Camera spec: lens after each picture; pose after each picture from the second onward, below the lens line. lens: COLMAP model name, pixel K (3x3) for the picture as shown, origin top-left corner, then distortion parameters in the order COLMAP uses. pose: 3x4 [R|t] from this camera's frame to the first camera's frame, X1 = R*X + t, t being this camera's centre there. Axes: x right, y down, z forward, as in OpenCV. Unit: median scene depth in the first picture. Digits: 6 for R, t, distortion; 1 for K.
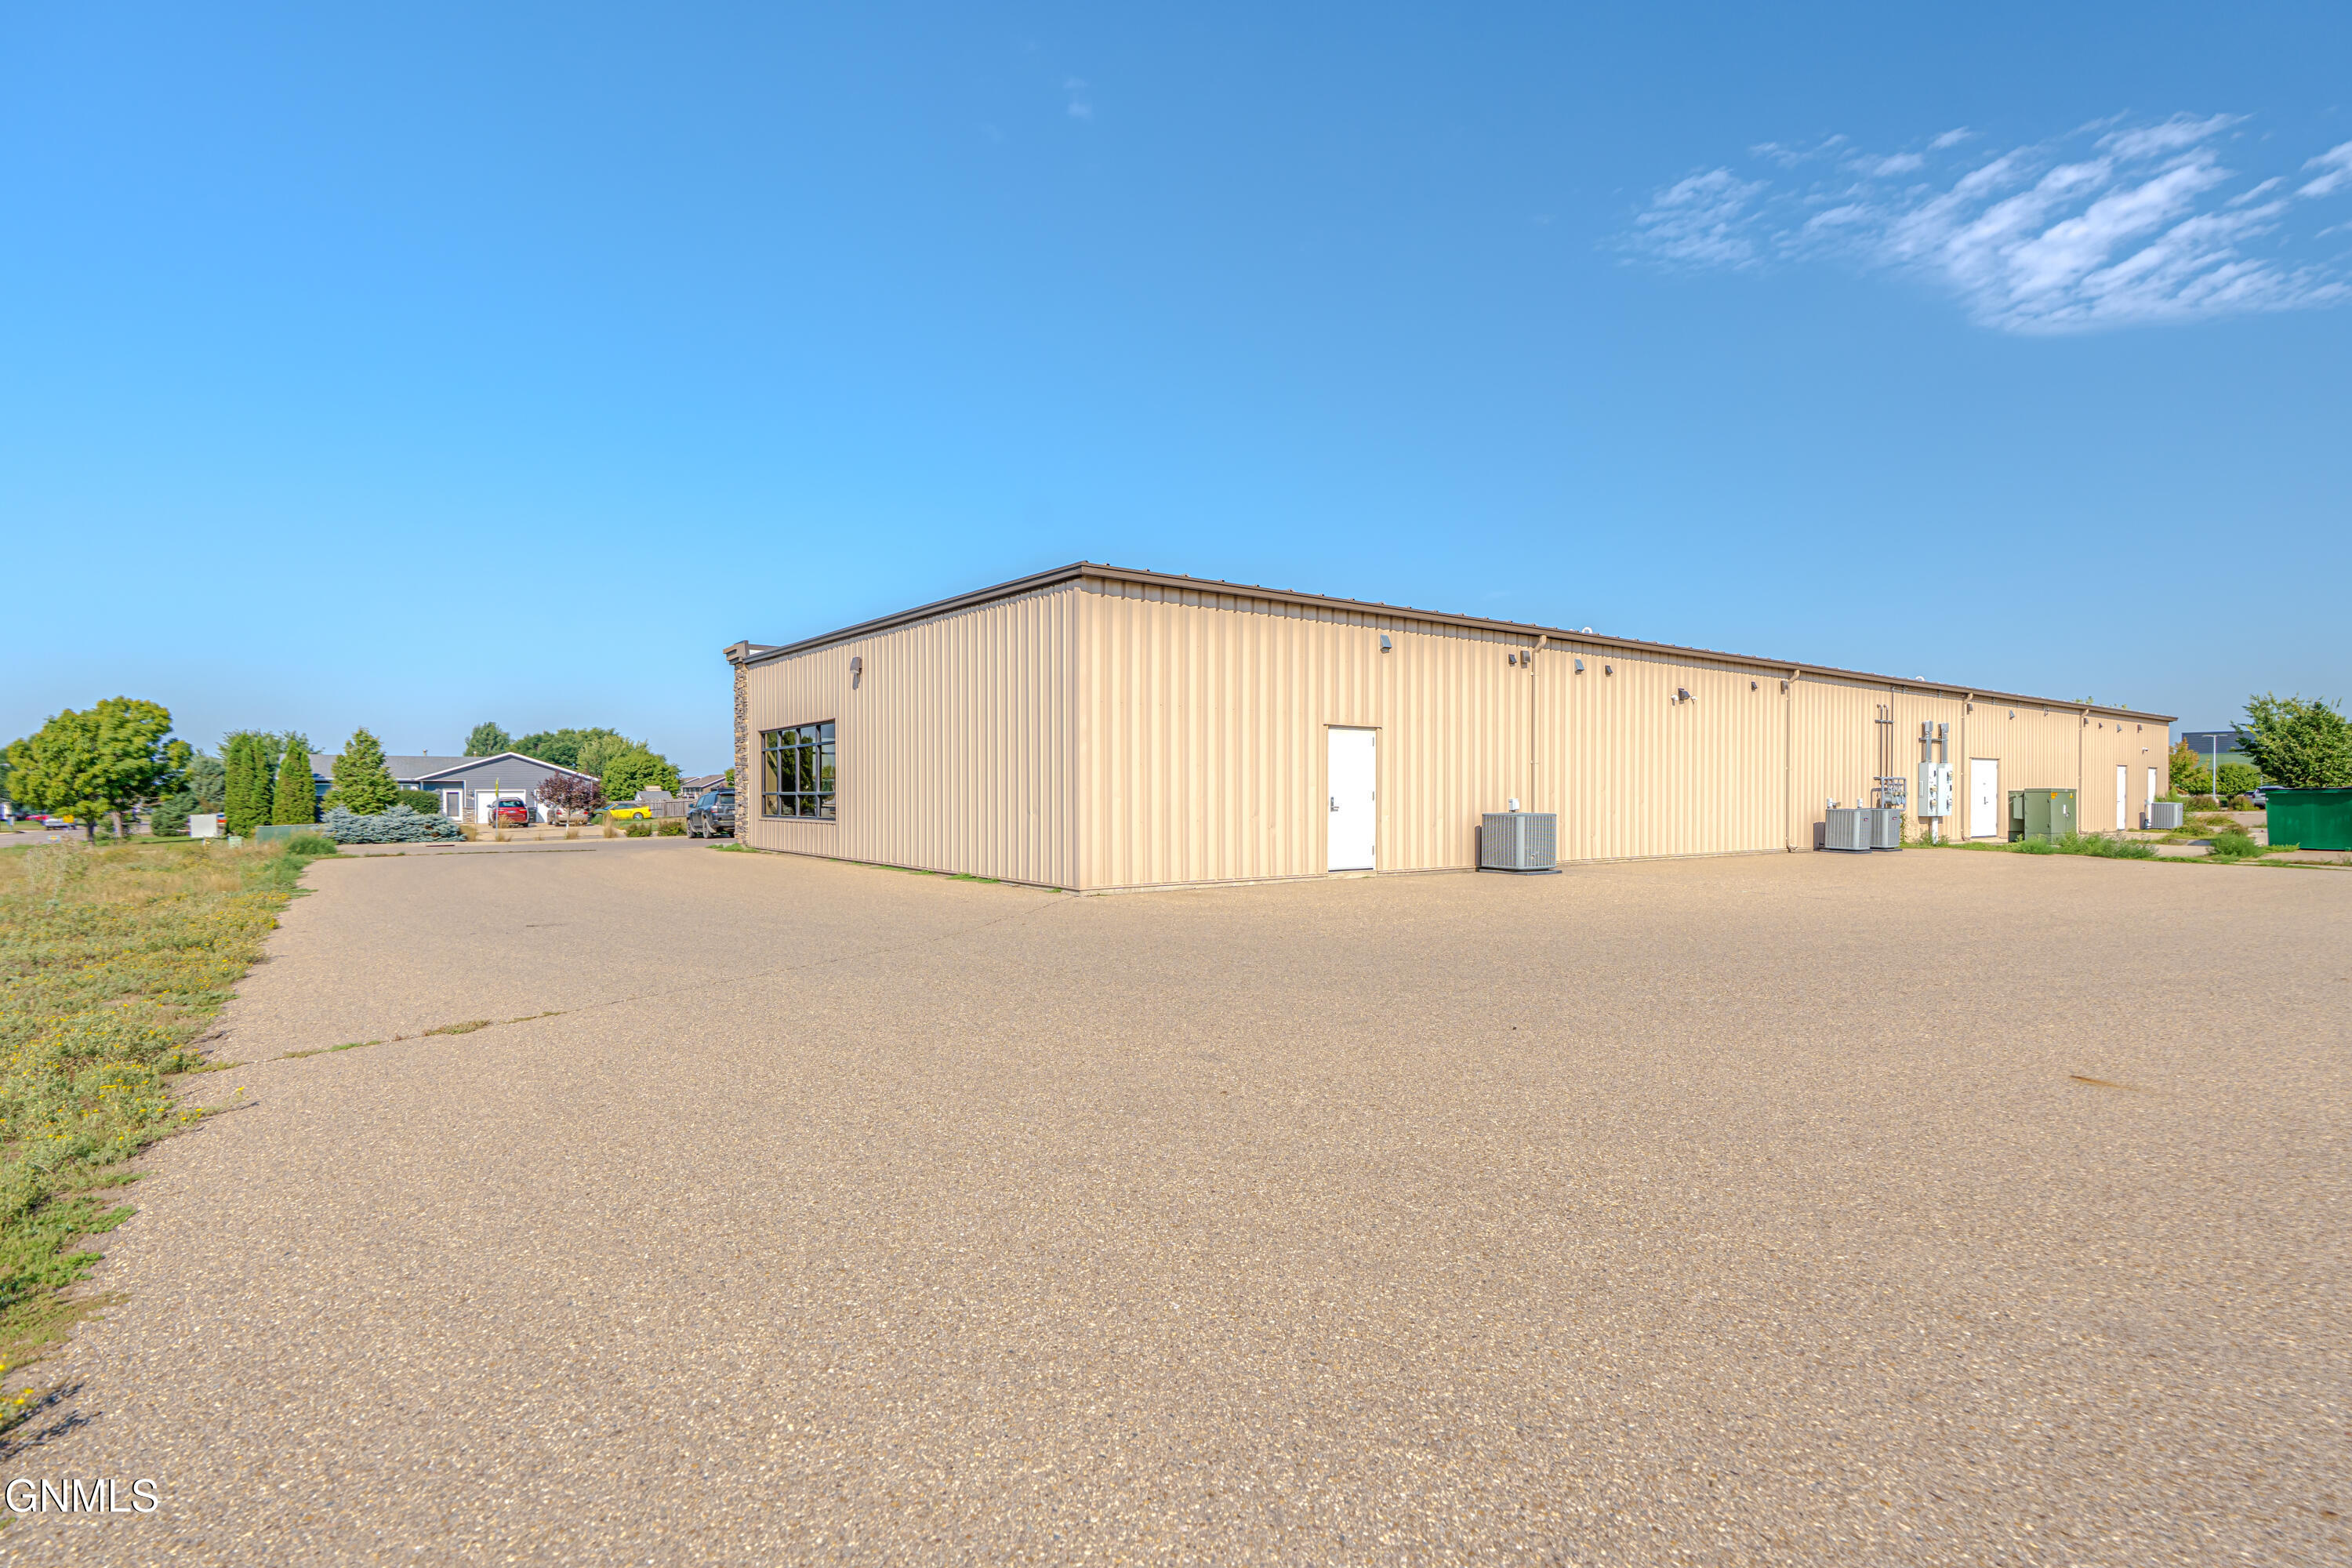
lens RADIAL K [[1084.3, 0, 1191.2], [0, 1084.3, 791.0], [0, 0, 1]] dist [-0.009622, 0.004194]
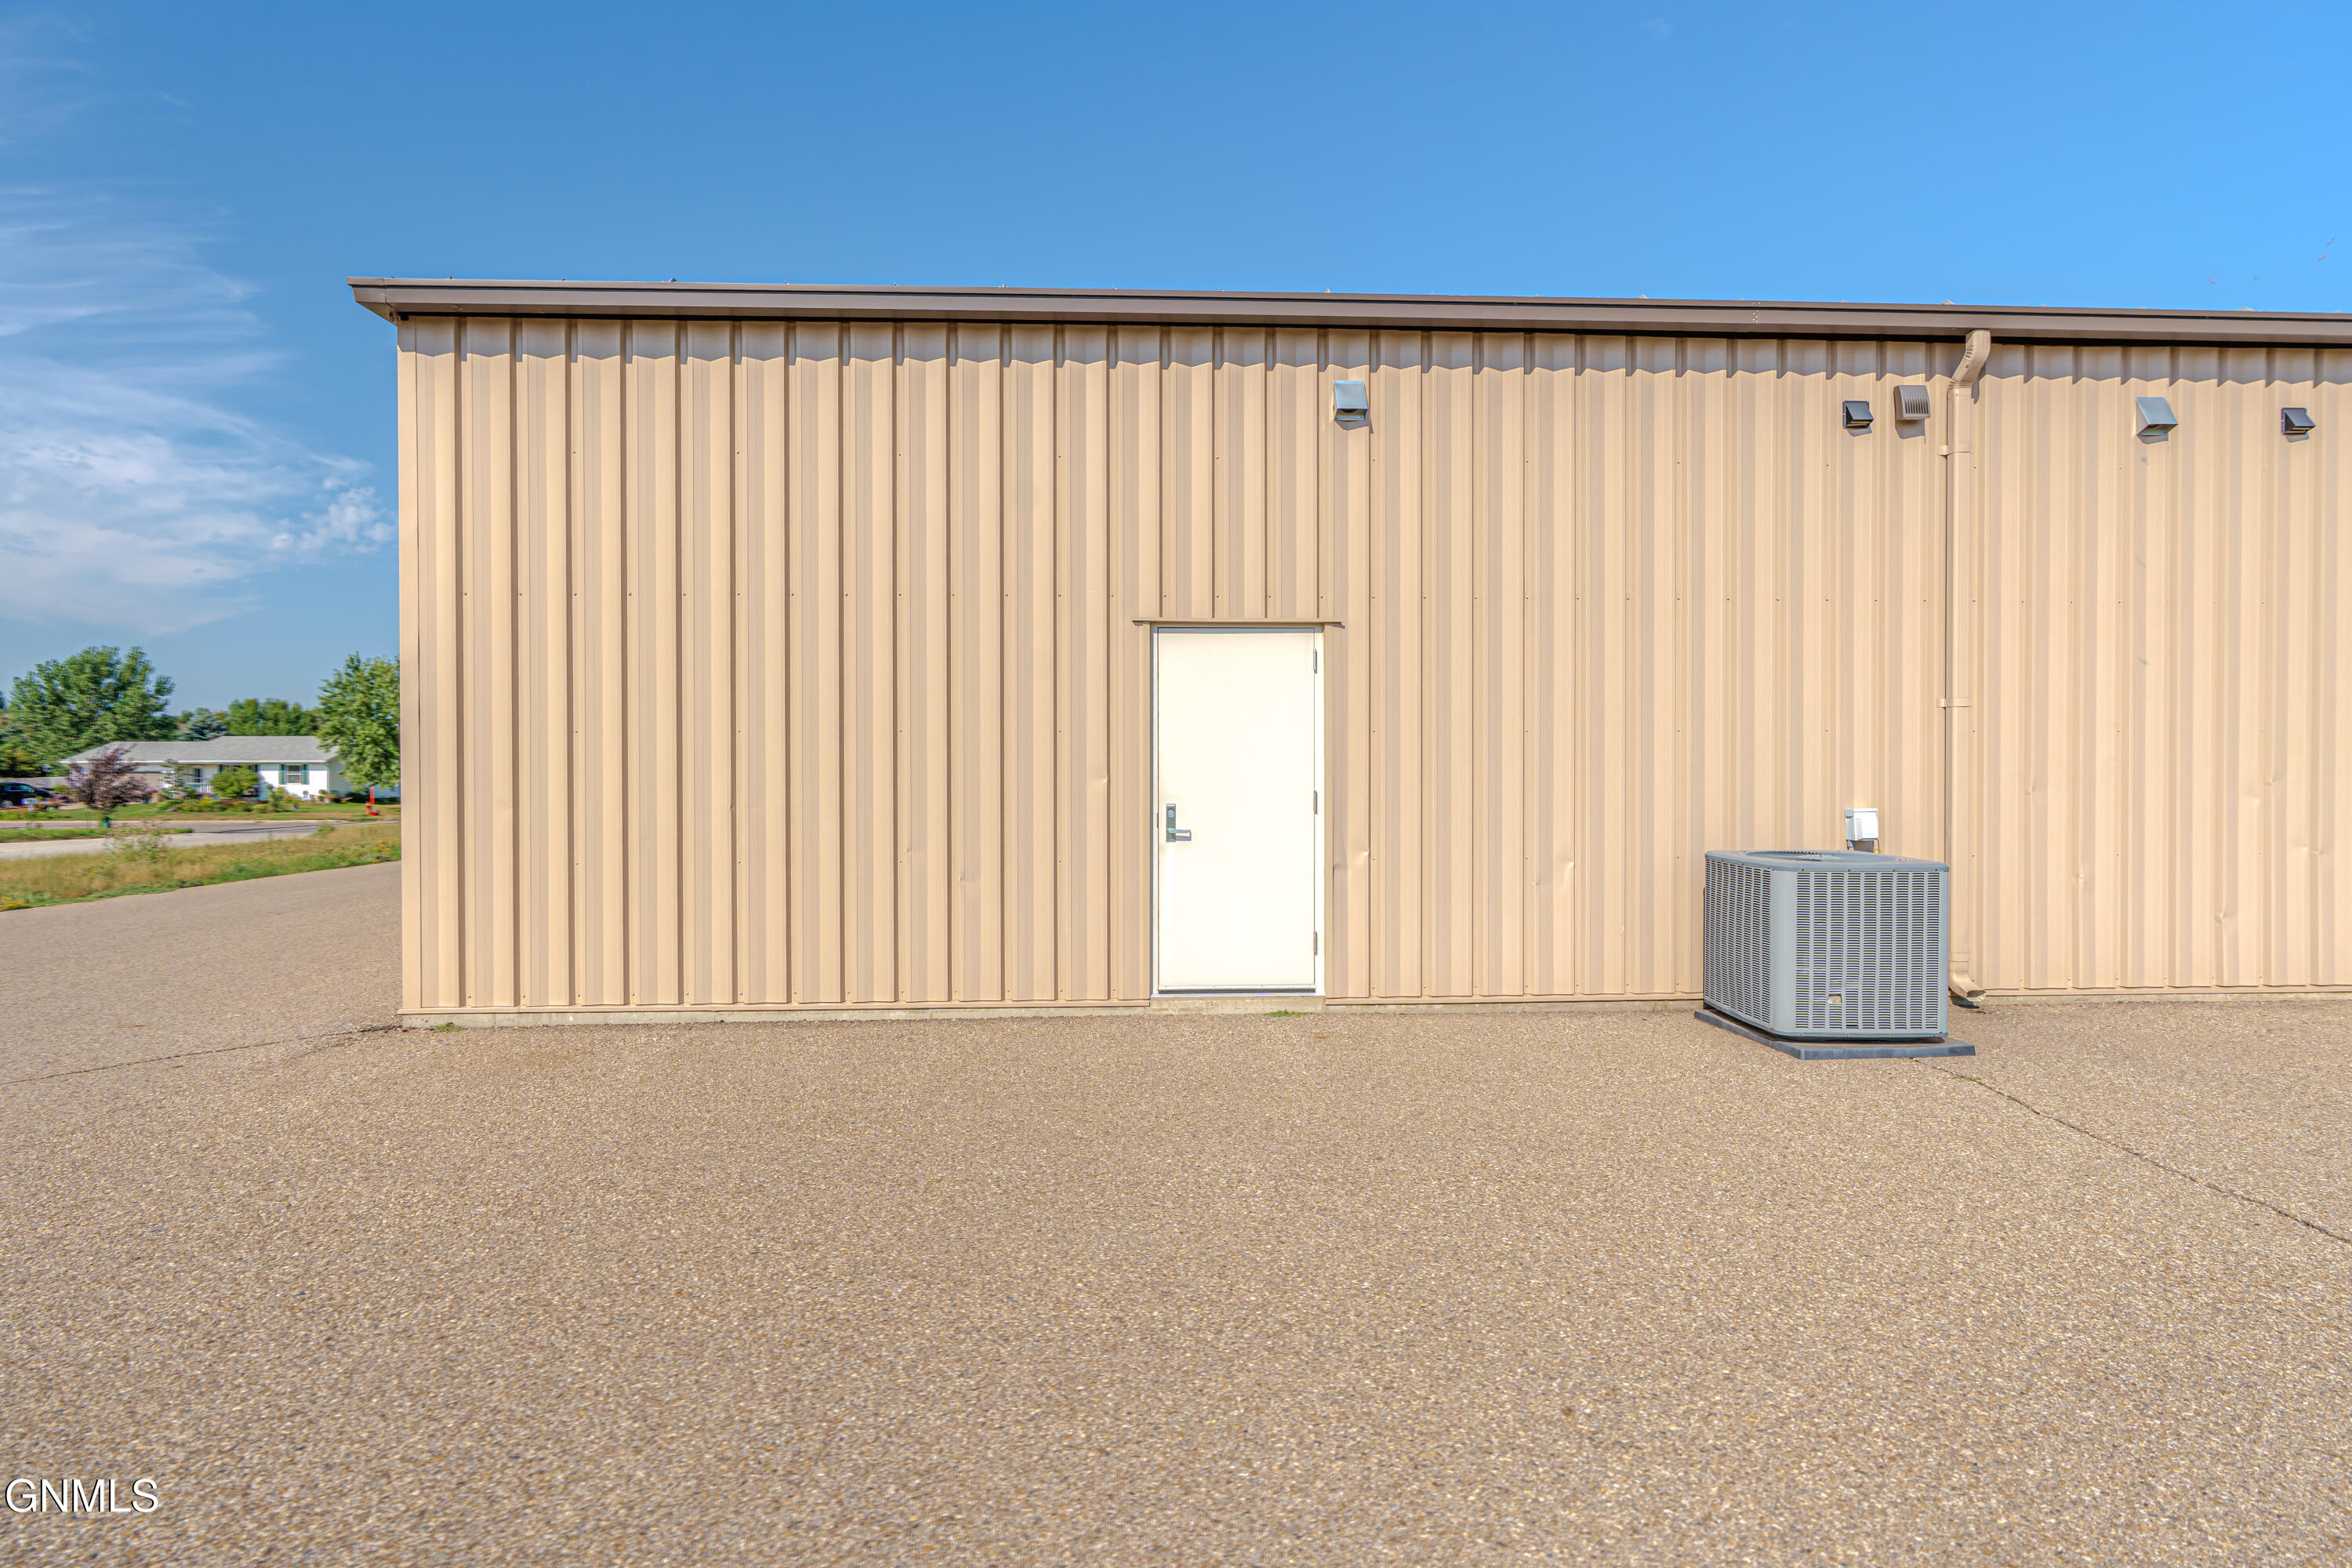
lens RADIAL K [[1049.2, 0, 1219.3], [0, 1049.2, 777.9], [0, 0, 1]] dist [-0.008775, 0.003844]
pose [[0.838851, -0.002958, -0.544354, 0.342246], [0.005007, 0.999985, 0.002282, -0.005387], [0.544339, -0.004640, 0.838853, 0.667980]]
